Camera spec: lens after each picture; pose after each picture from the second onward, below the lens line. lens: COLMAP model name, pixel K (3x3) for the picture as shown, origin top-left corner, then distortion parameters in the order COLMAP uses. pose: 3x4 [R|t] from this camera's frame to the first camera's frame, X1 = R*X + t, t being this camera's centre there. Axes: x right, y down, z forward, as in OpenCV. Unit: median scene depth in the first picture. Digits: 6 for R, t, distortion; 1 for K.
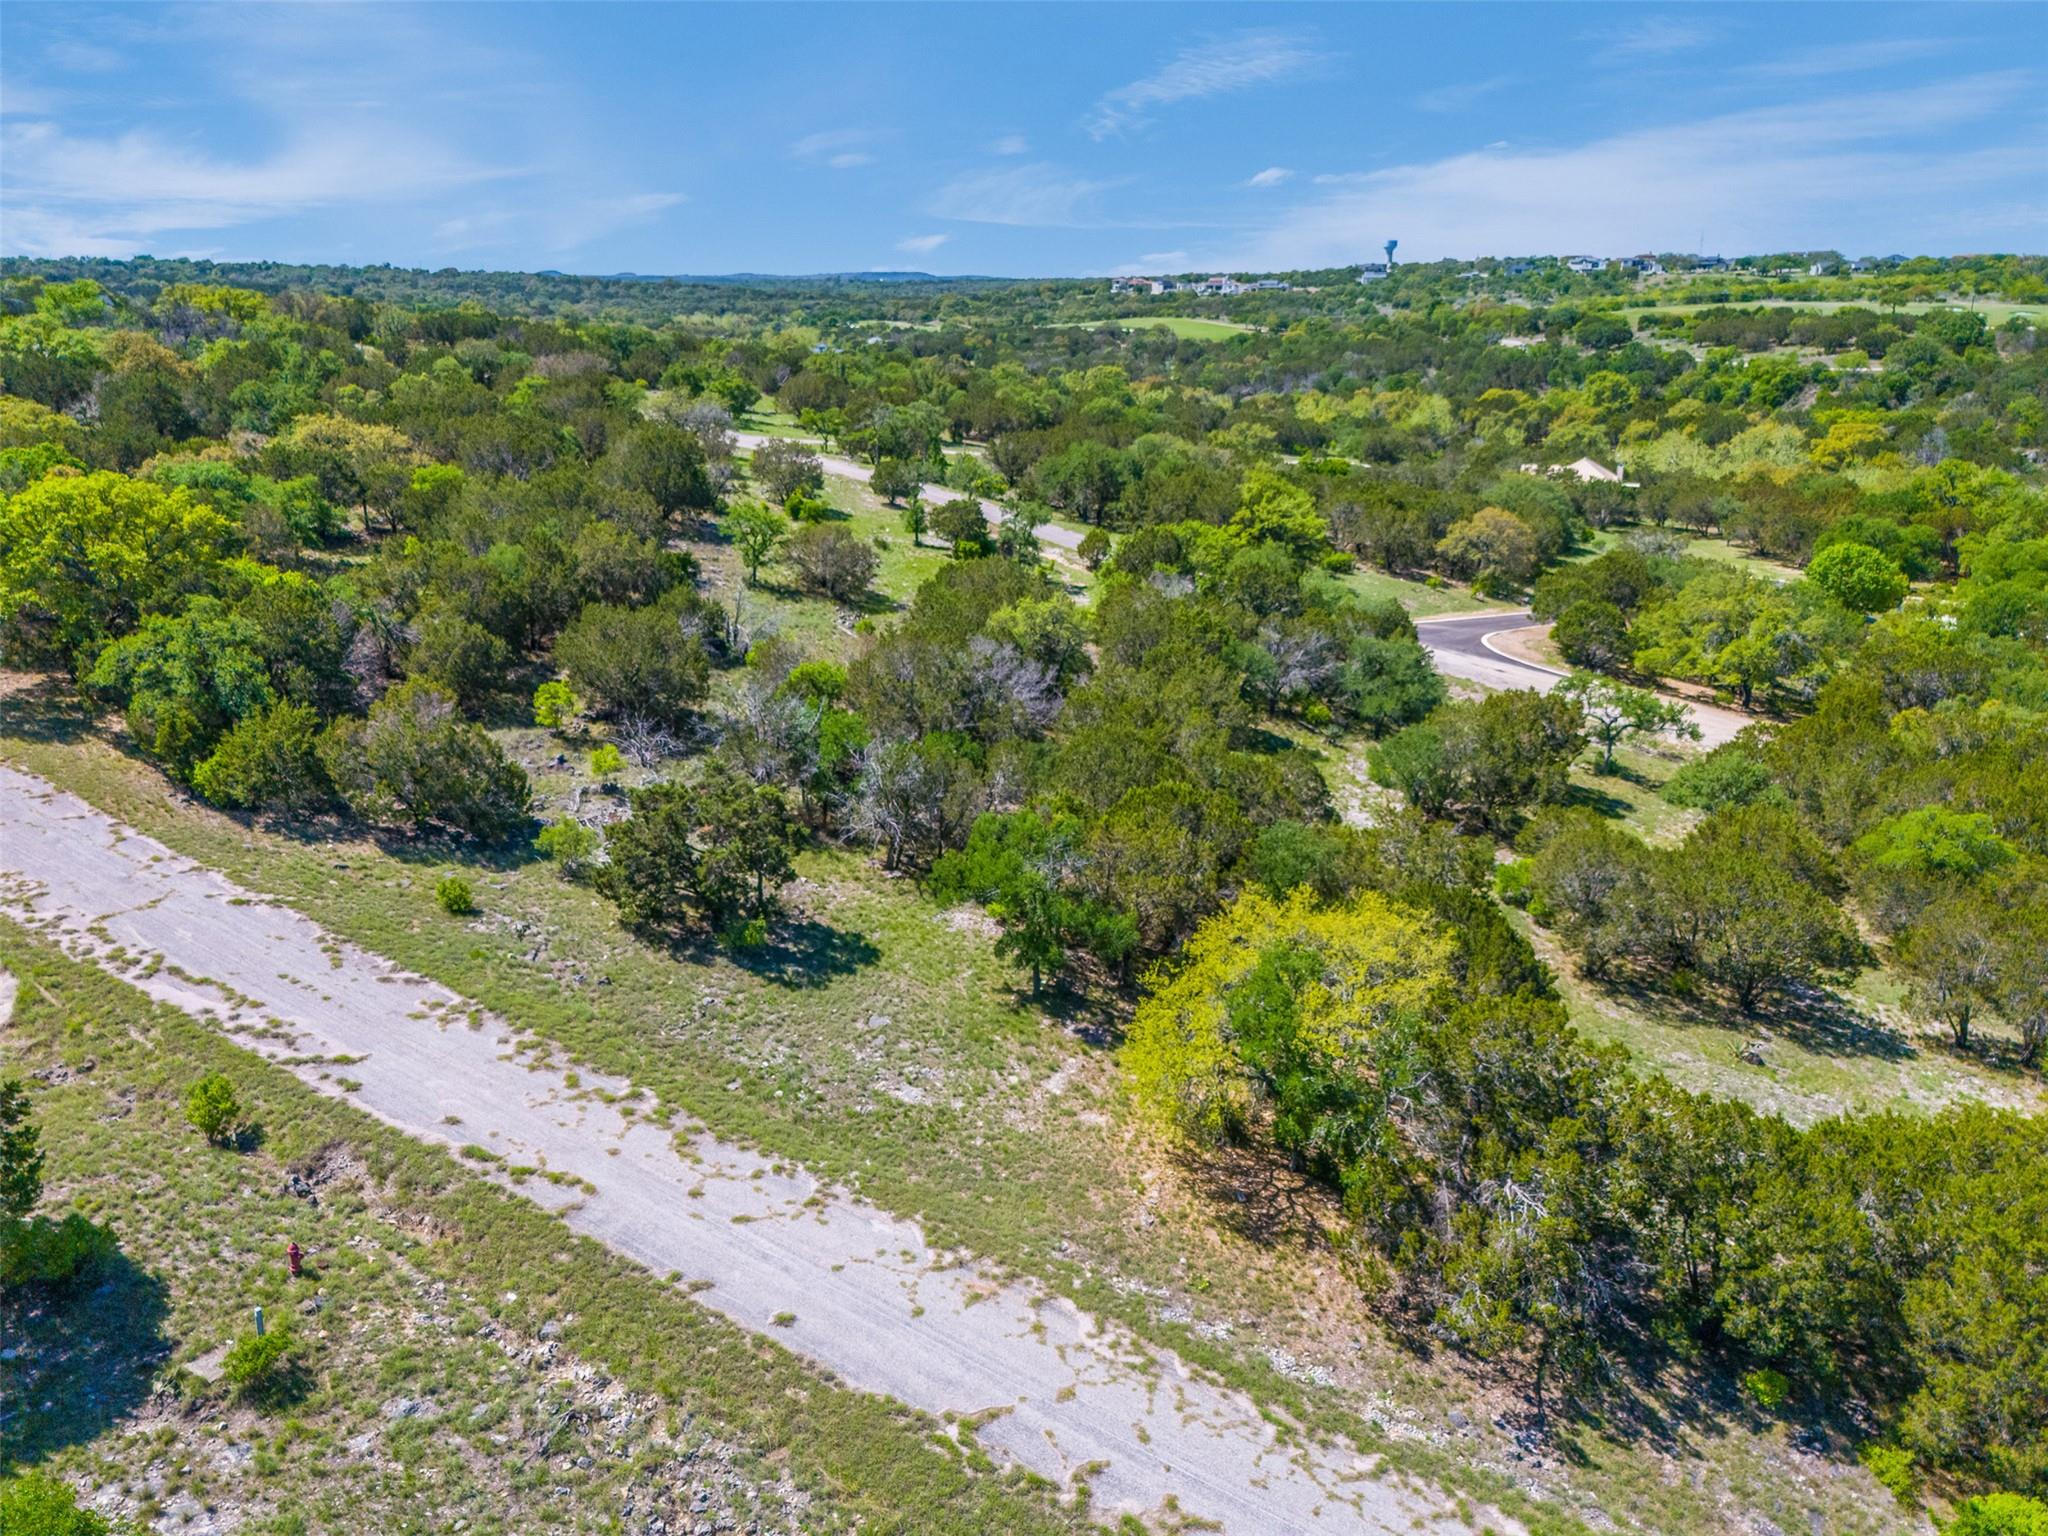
lens RADIAL K [[1442.3, 0, 1025.1], [0, 1442.3, 759.9], [0, 0, 1]] dist [0.040951, -0.018141]
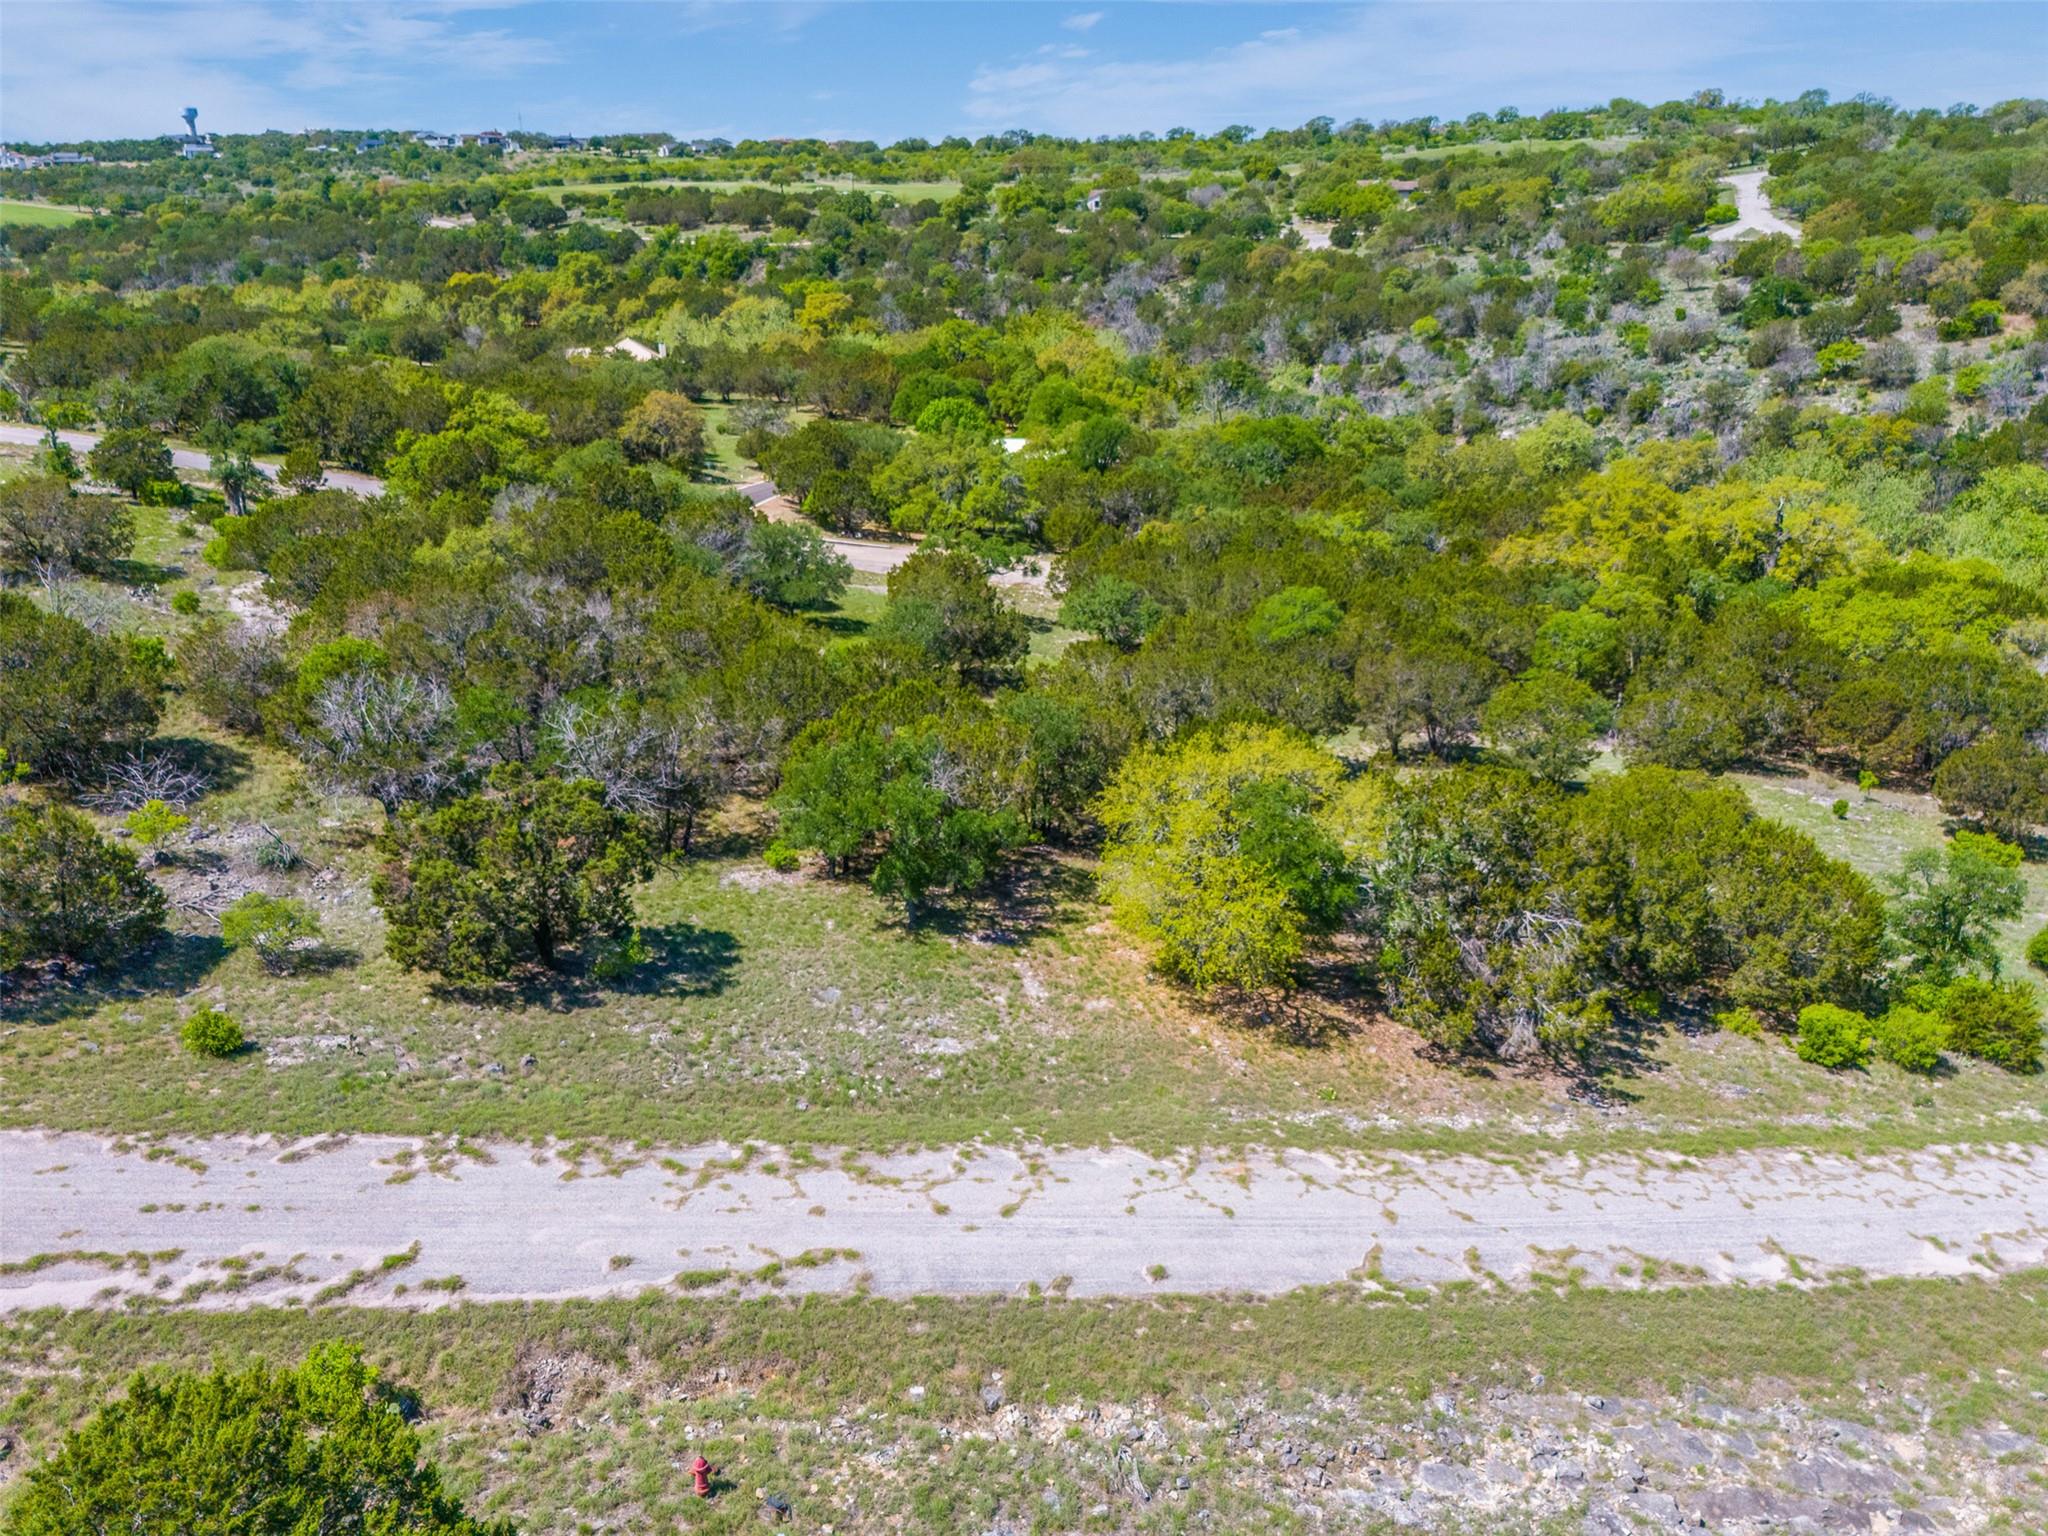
lens RADIAL K [[1442.3, 0, 1023.4], [0, 1442.3, 773.3], [0, 0, 1]] dist [0.040951, -0.018141]
pose [[0.781374, -0.242856, 0.574869, -0.547383], [0.195192, 0.970062, 0.144498, -0.064894], [-0.592751, -0.000697, 0.805385, 0.230611]]
